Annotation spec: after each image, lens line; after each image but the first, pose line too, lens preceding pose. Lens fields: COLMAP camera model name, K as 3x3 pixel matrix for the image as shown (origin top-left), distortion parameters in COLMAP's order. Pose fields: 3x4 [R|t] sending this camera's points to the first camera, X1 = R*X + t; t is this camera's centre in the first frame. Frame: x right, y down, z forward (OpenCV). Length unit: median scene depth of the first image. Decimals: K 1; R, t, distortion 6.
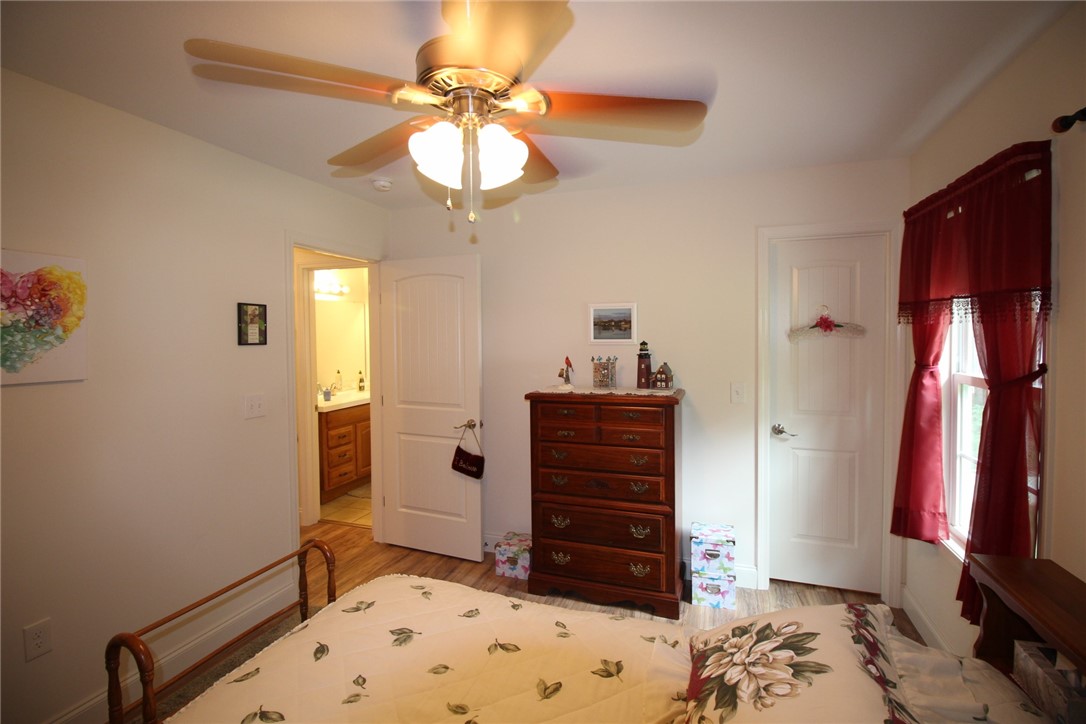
lens RADIAL K [[501.9, 0, 544.7], [0, 501.9, 358.4], [0, 0, 1]] dist [-0.012343, -0.008038]
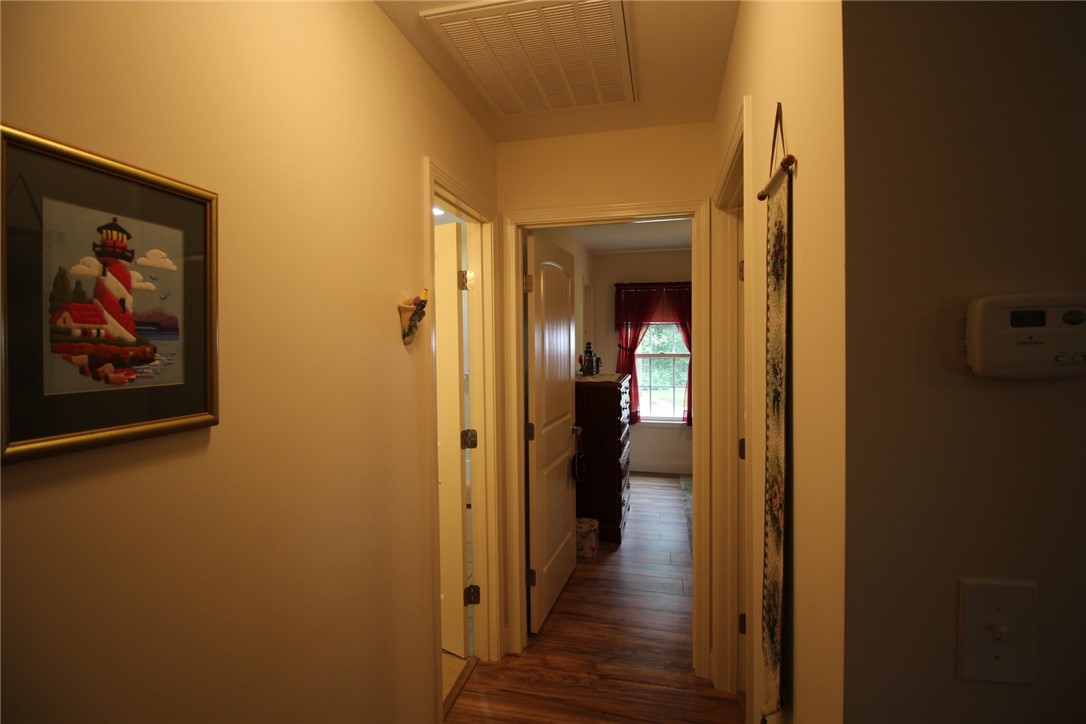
lens RADIAL K [[501.9, 0, 545.3], [0, 501.9, 355.5], [0, 0, 1]] dist [-0.012343, -0.008038]
pose [[-0.100527, -0.000978, 0.994934, -1.202783], [0.047582, 0.998851, 0.005789, -0.010381], [-0.993796, 0.047923, -0.100365, 1.260551]]
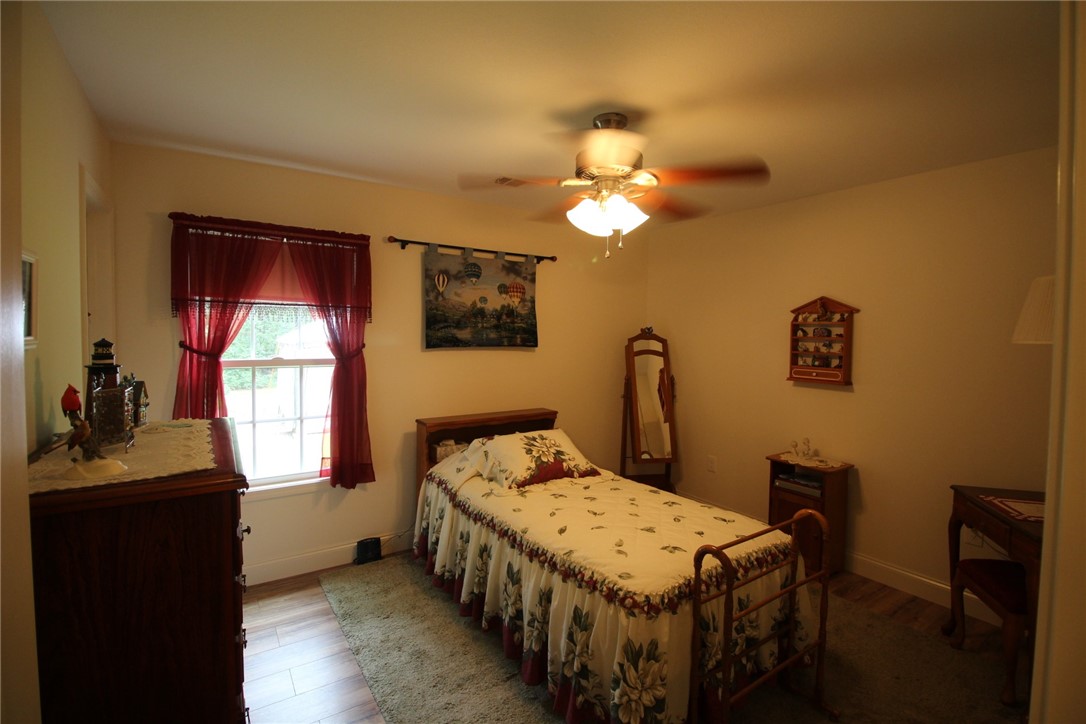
lens RADIAL K [[501.9, 0, 548.1], [0, 501.9, 355.9], [0, 0, 1]] dist [-0.012343, -0.008038]
pose [[-0.801829, -0.006102, 0.597523, -0.450628], [0.032970, 0.997973, 0.054435, -0.029672], [-0.596644, 0.063348, -0.800002, 1.123495]]
